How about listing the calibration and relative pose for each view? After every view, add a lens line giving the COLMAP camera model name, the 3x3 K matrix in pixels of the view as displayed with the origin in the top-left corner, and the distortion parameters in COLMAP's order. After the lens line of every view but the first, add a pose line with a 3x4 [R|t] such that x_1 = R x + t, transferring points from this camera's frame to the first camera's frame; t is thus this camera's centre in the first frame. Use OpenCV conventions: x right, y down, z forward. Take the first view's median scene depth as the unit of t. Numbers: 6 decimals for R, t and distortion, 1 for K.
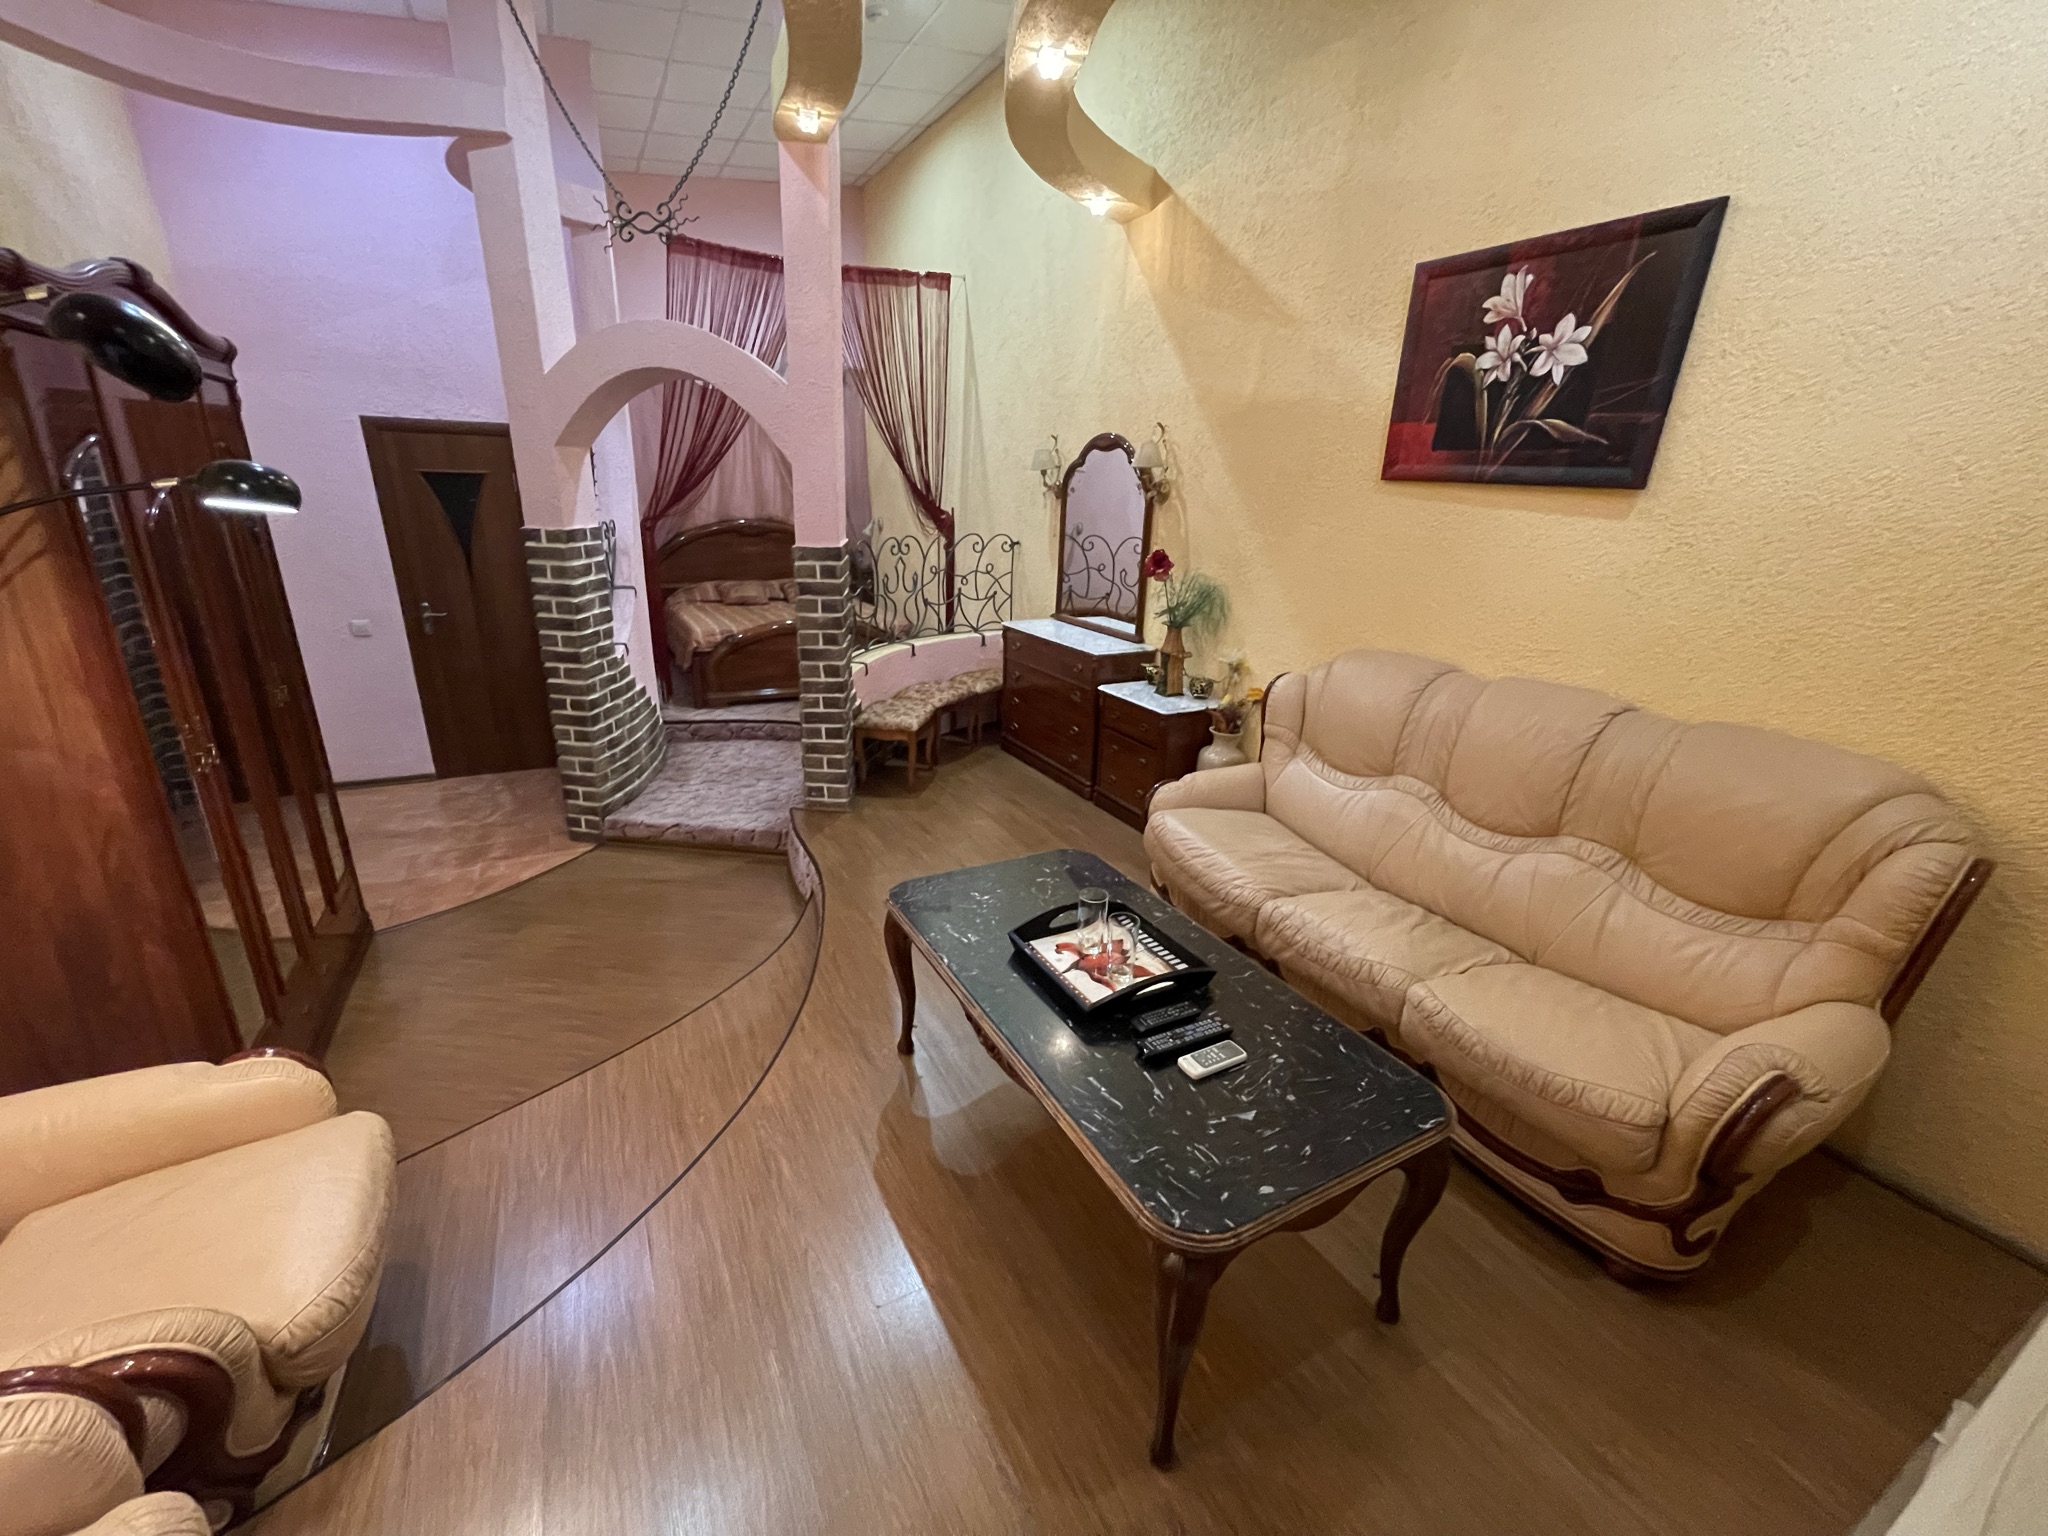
lens RADIAL K [[831.1, 0, 1028.2], [0, 831.1, 759.3], [0, 0, 1]] dist [0.000732, 0.000301]
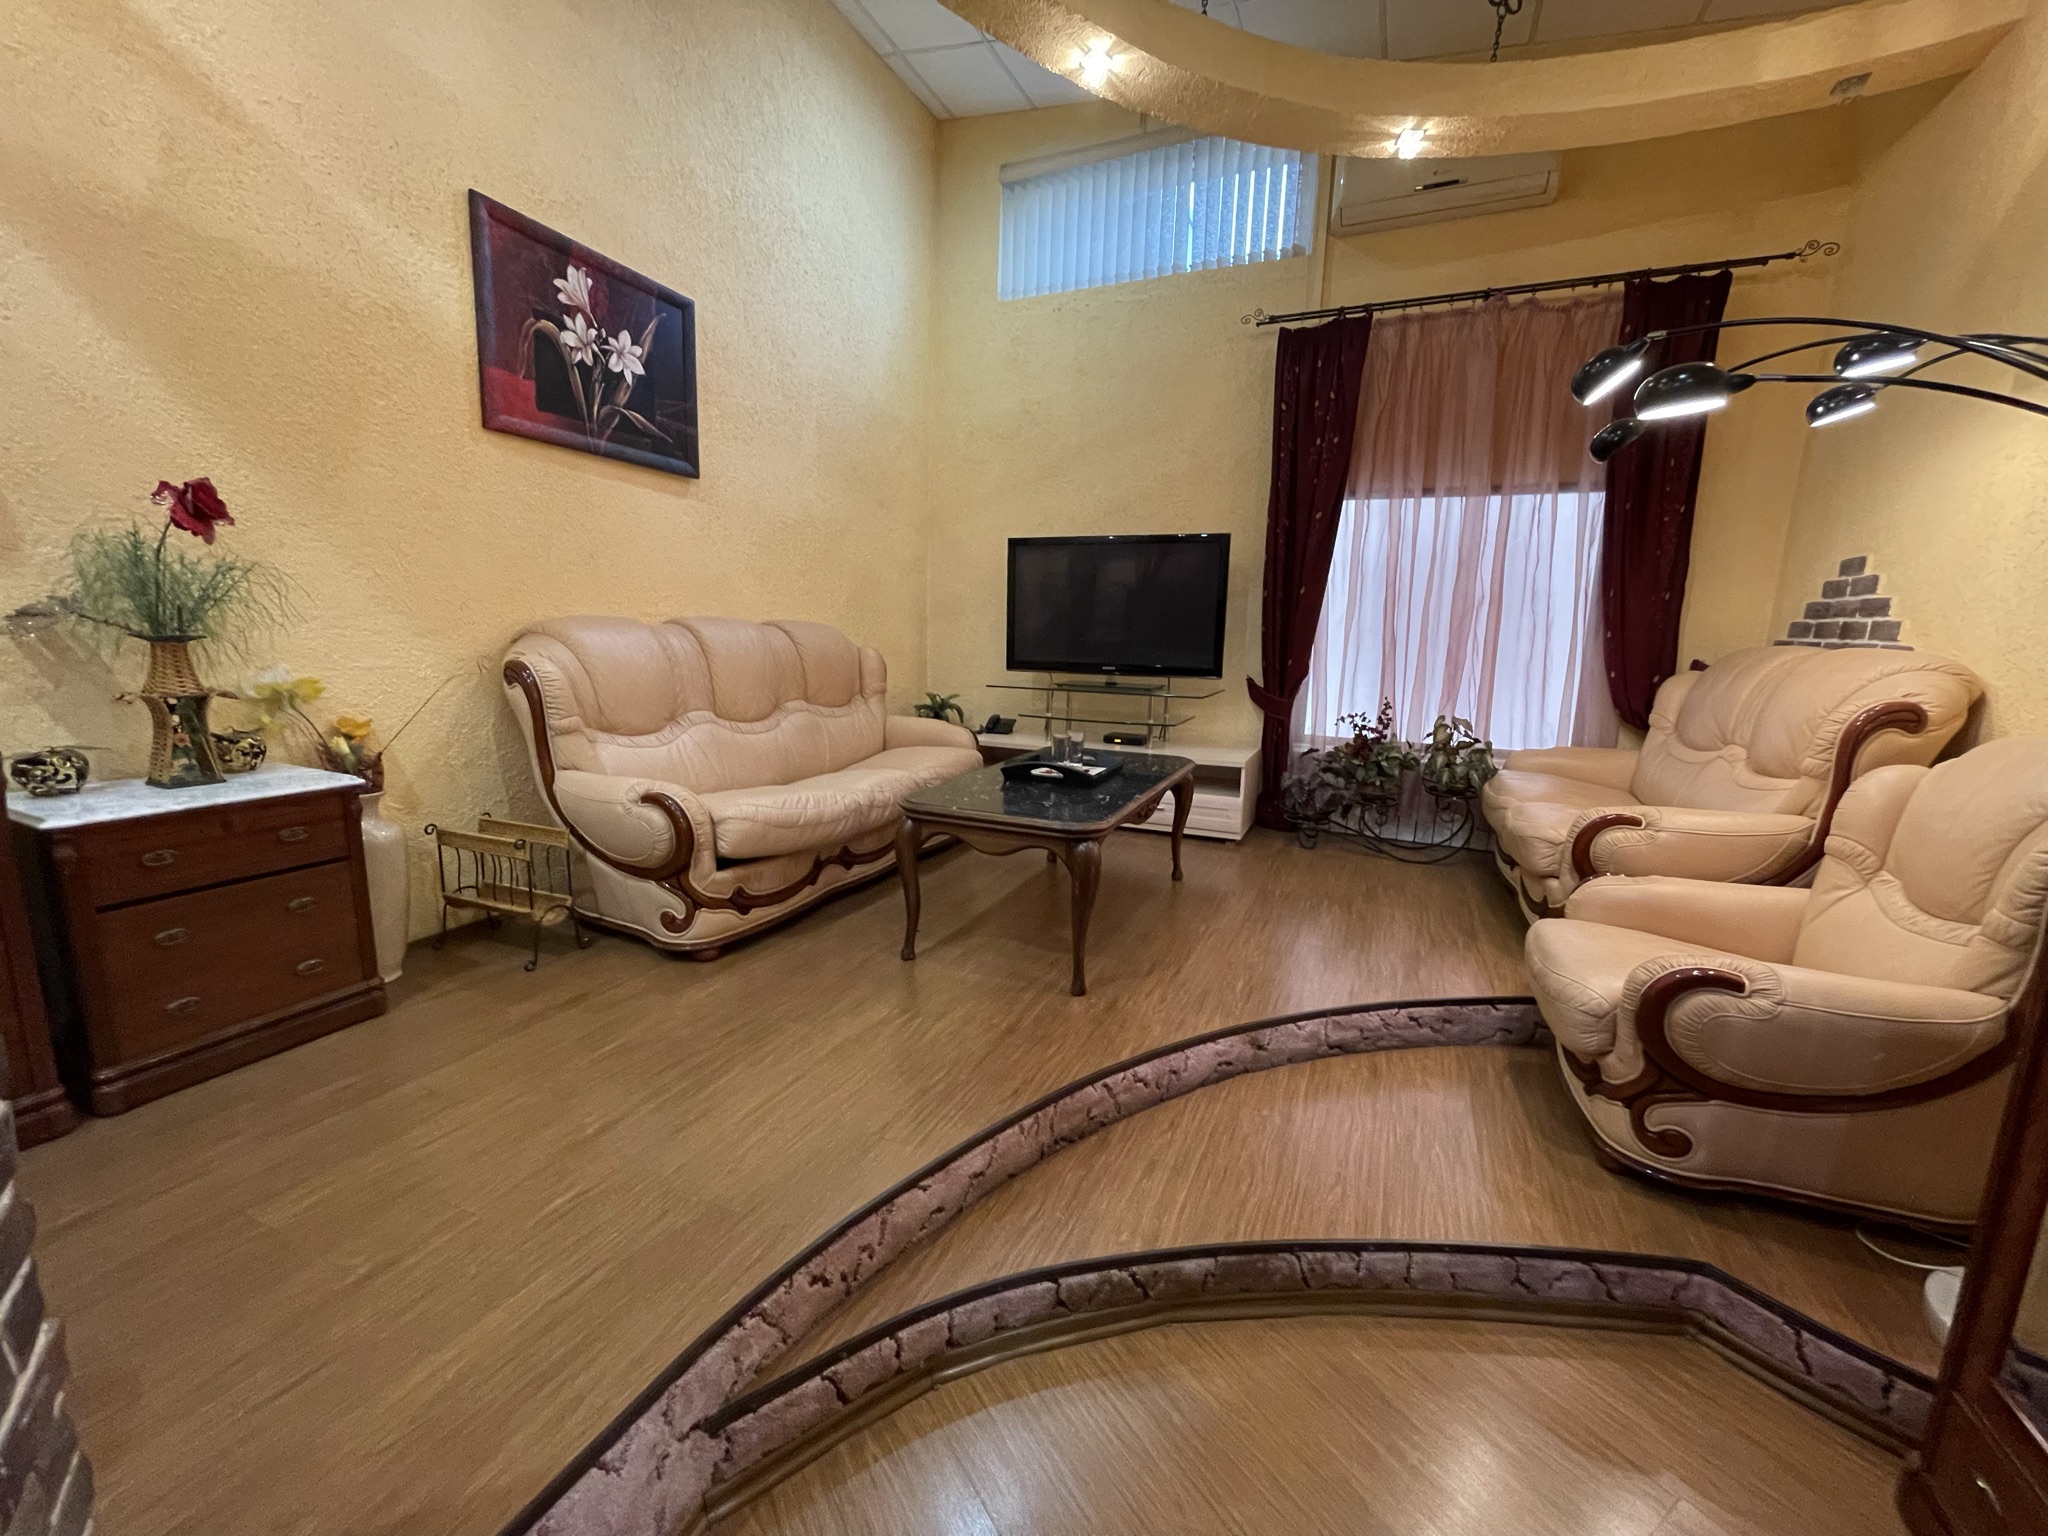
lens RADIAL K [[831.1, 0, 1020.0], [0, 831.1, 766.1], [0, 0, 1]] dist [0.000732, 0.000301]
pose [[-0.654136, -0.171865, 0.736592, -0.744257], [0.205162, 0.897019, 0.391492, -0.286834], [-0.728021, 0.407209, -0.551513, 1.421236]]
